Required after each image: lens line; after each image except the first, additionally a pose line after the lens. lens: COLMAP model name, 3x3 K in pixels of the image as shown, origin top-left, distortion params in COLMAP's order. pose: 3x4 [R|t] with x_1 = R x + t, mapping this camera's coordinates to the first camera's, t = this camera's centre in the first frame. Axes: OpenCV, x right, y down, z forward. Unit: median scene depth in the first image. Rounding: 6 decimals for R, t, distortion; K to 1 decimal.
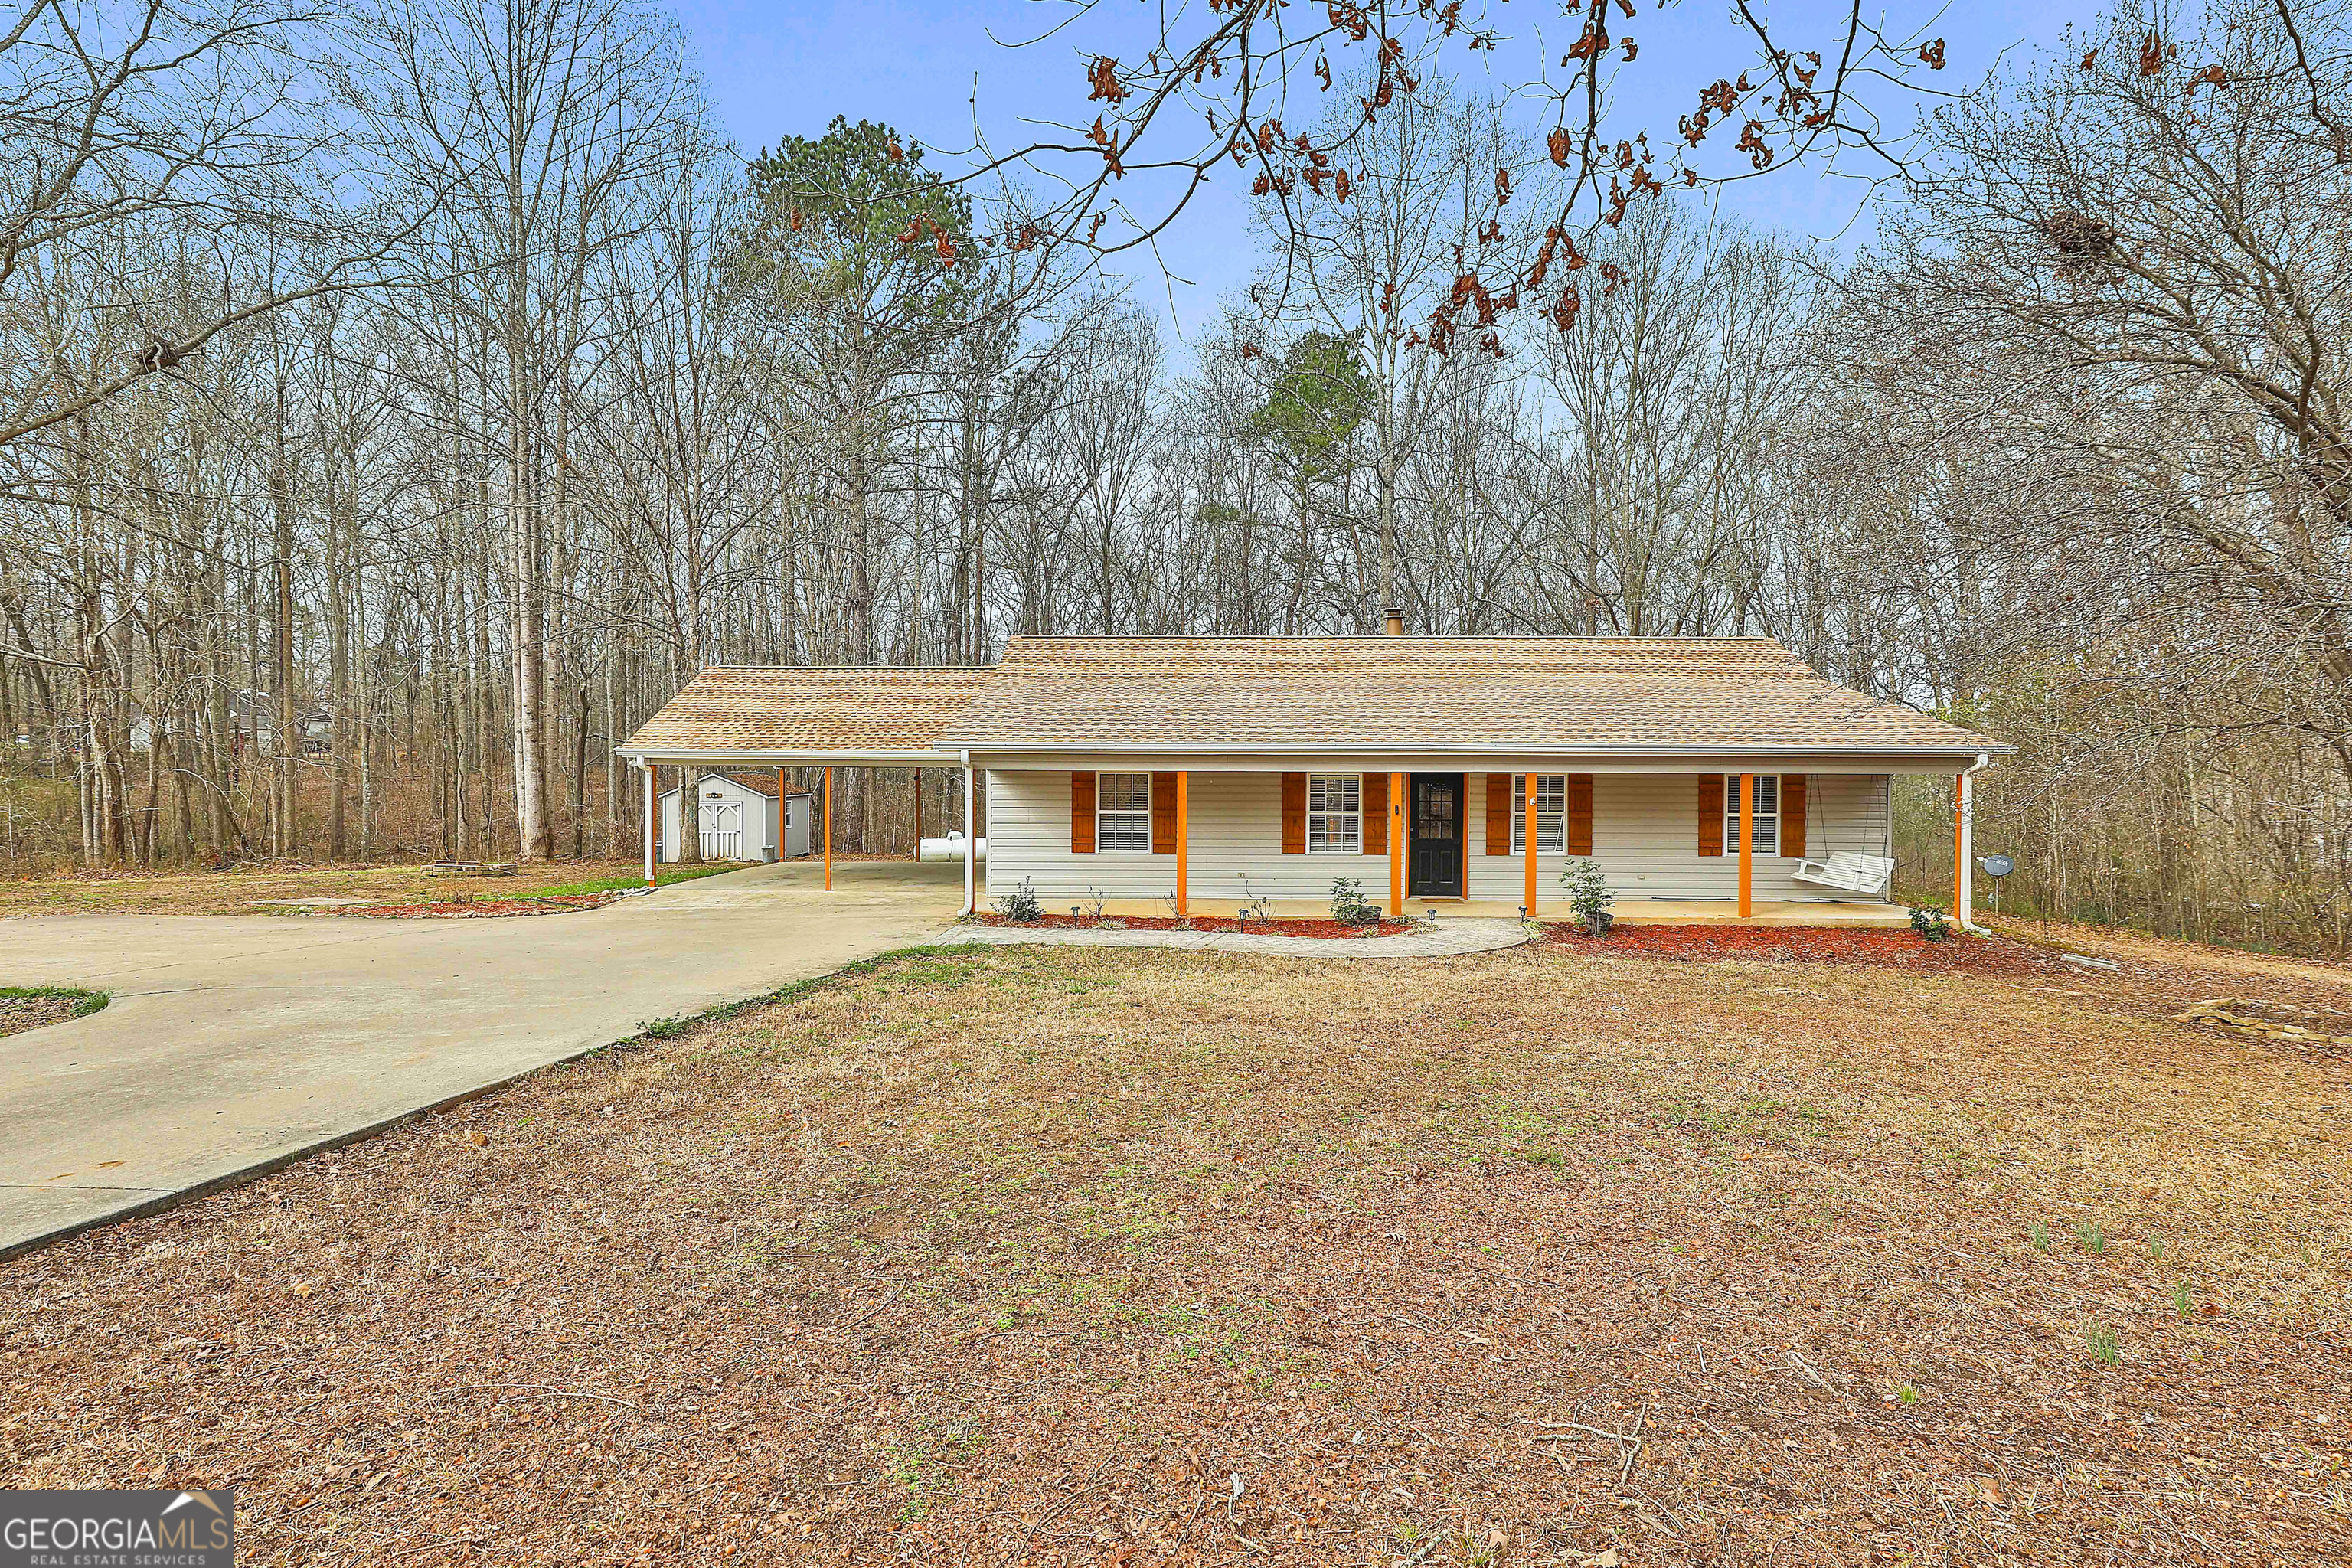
lens RADIAL K [[1129.0, 0, 1173.6], [0, 1129.0, 788.7], [0, 0, 1]] dist [-0.004638, 0.003032]
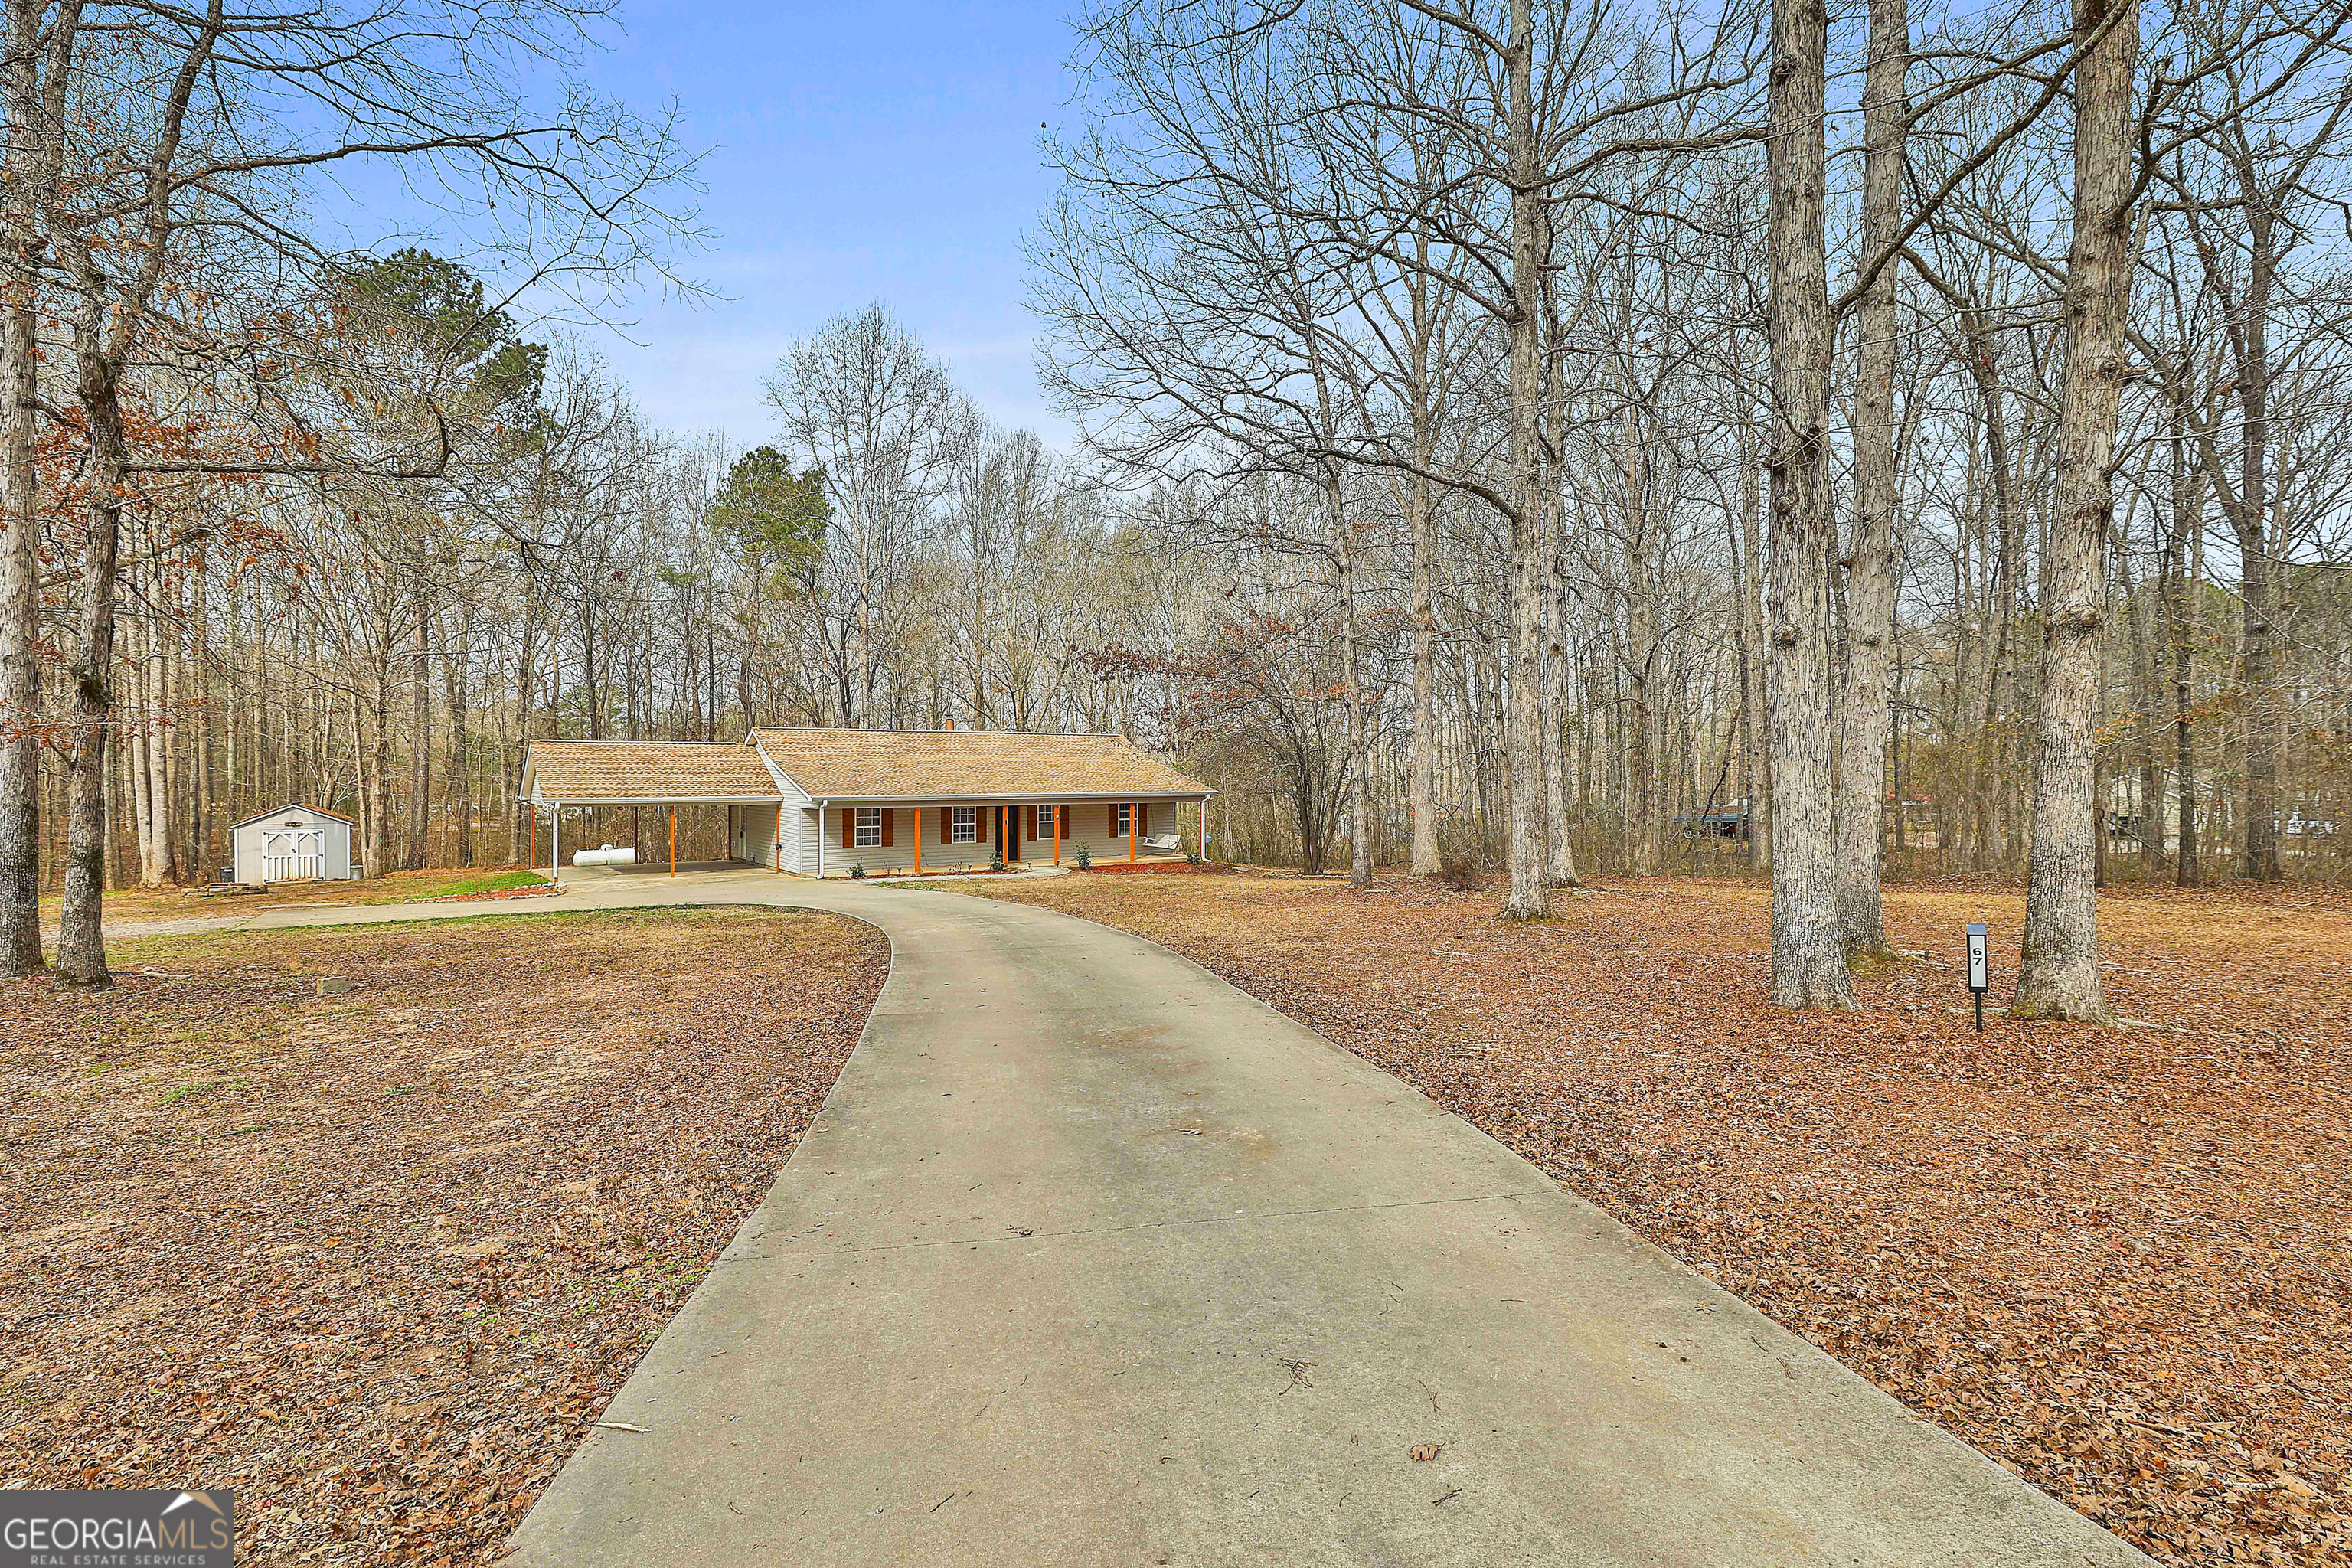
lens RADIAL K [[1129.0, 0, 1169.6], [0, 1129.0, 775.7], [0, 0, 1]] dist [-0.004638, 0.003032]
pose [[0.813773, -0.007373, 0.581137, -0.791579], [0.014644, 0.999862, -0.007821, -0.048655], [-0.580999, 0.014875, 0.813768, -0.978846]]
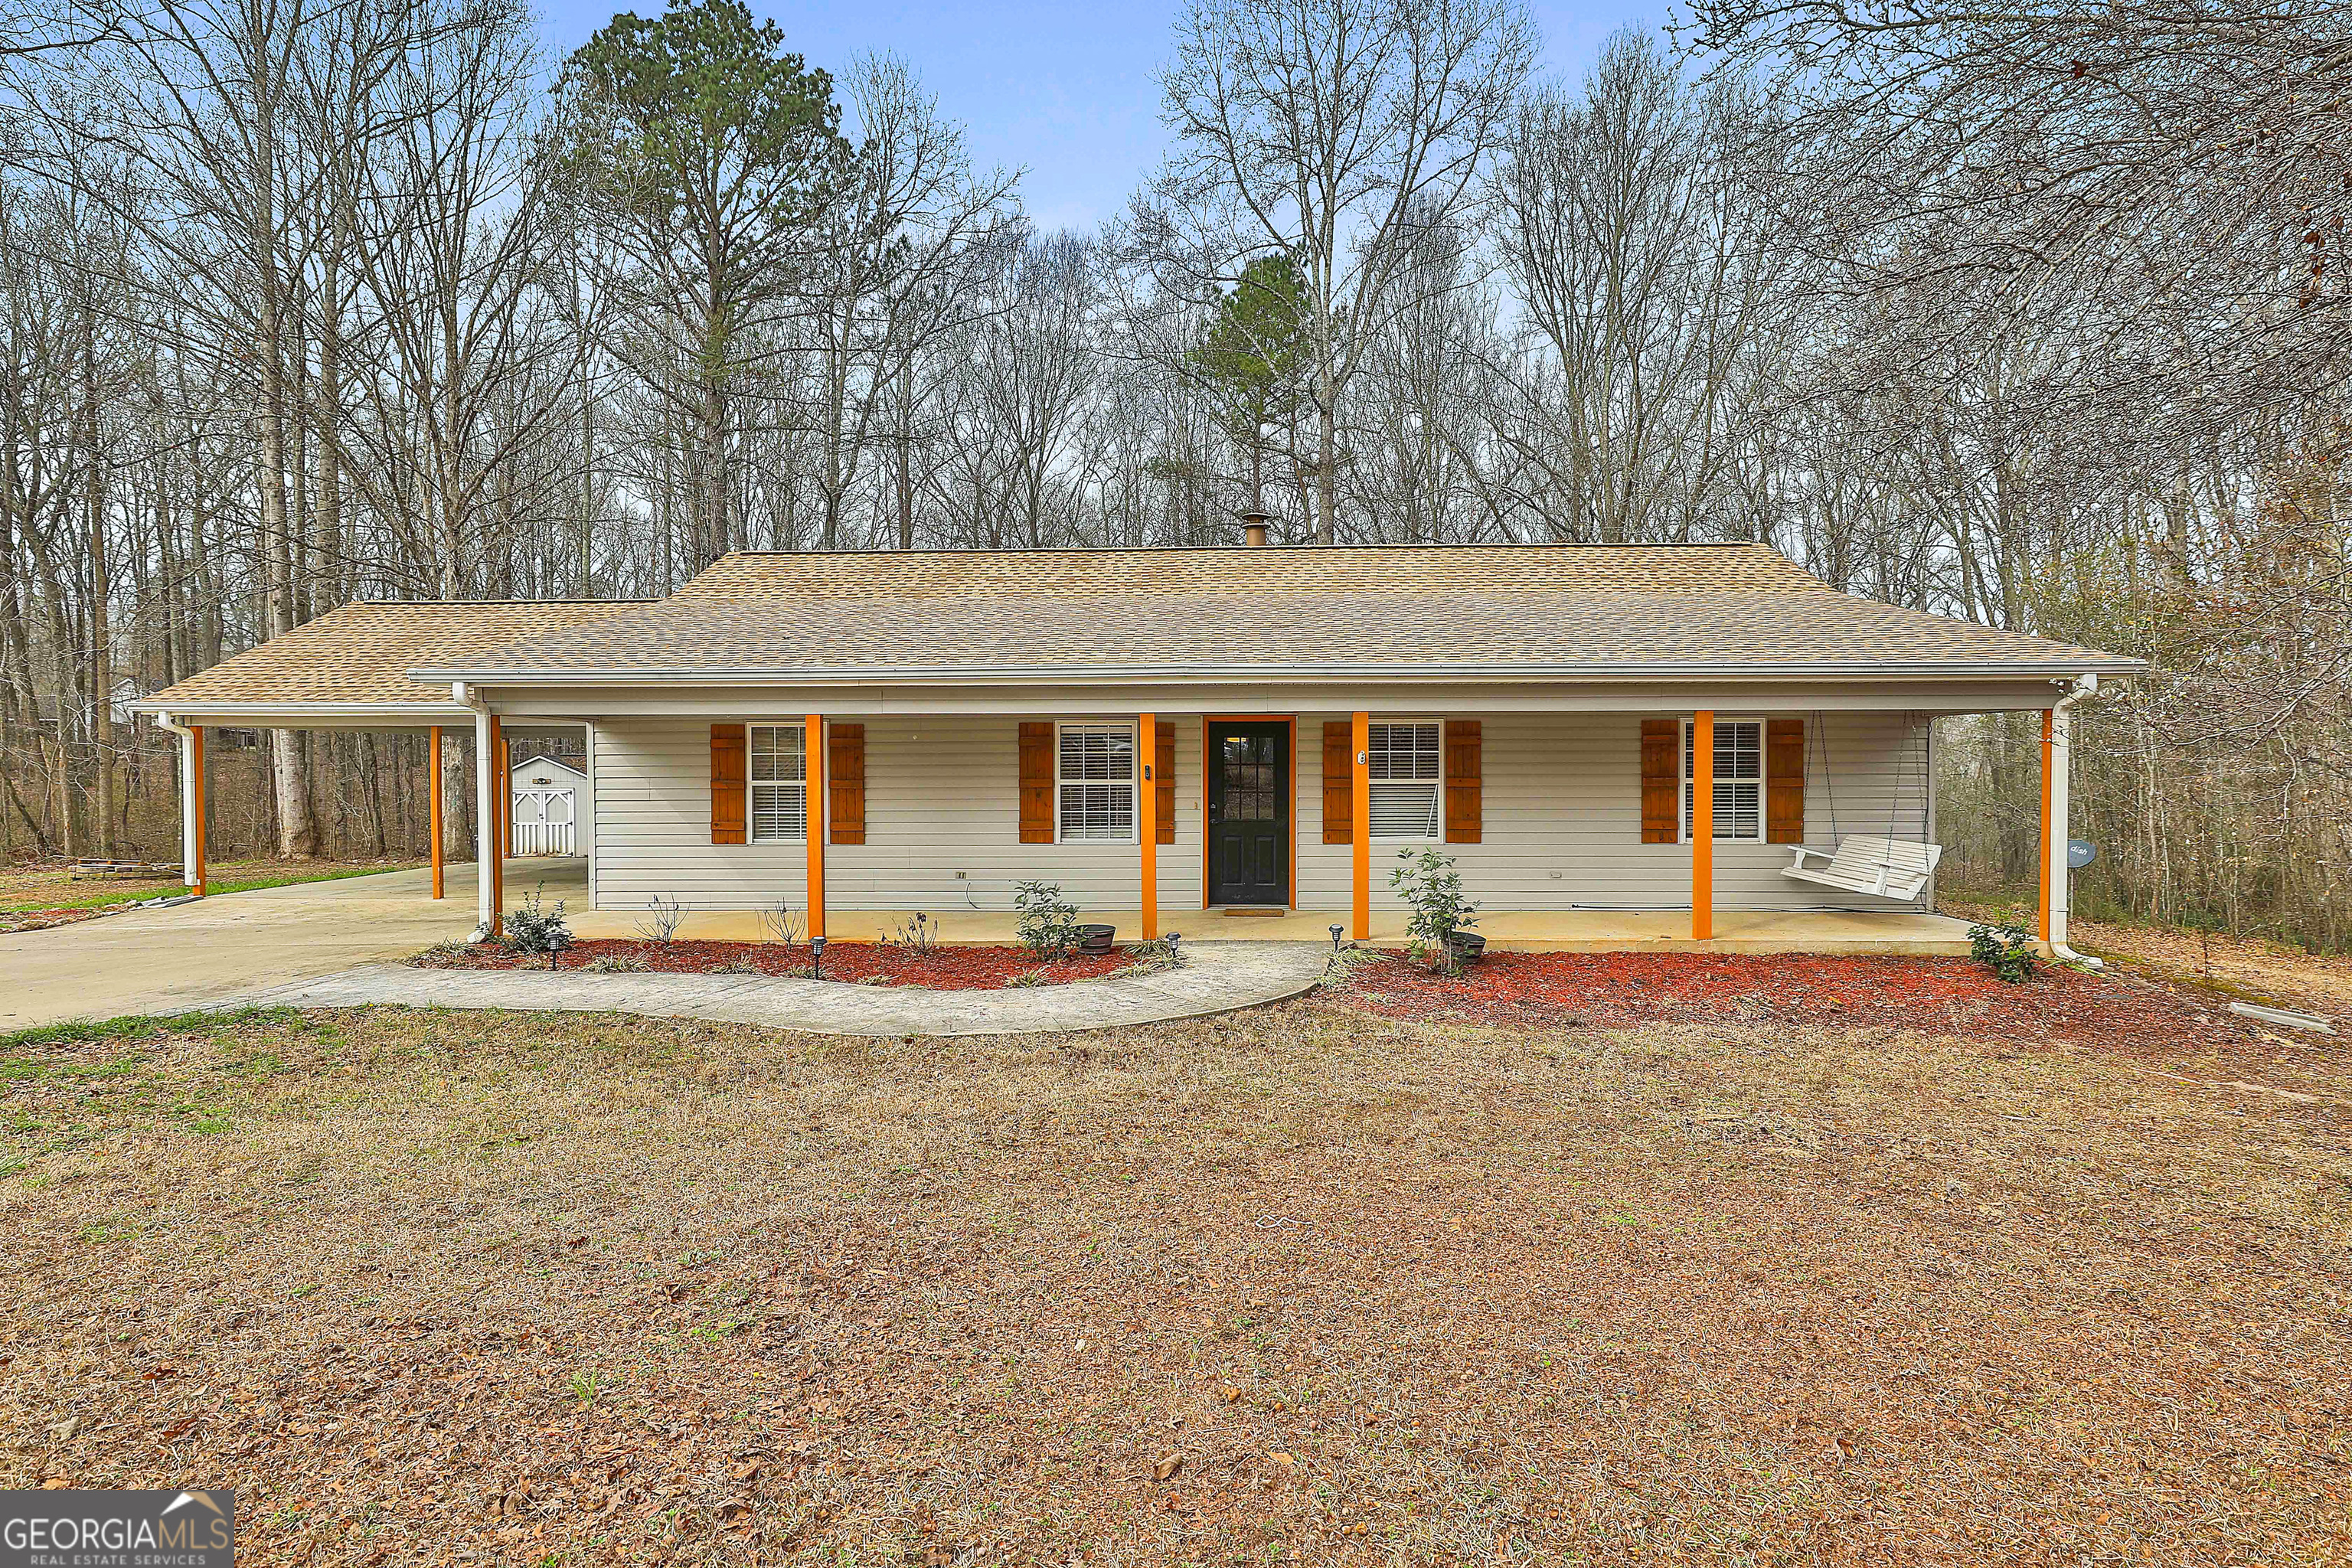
lens RADIAL K [[1129.0, 0, 1173.1], [0, 1129.0, 790.7], [0, 0, 1]] dist [-0.004638, 0.003032]
pose [[0.999859, -0.006002, -0.015669, 0.200557], [0.006112, 0.999957, 0.006972, 0.022843], [0.015626, -0.007066, 0.999853, 0.332147]]
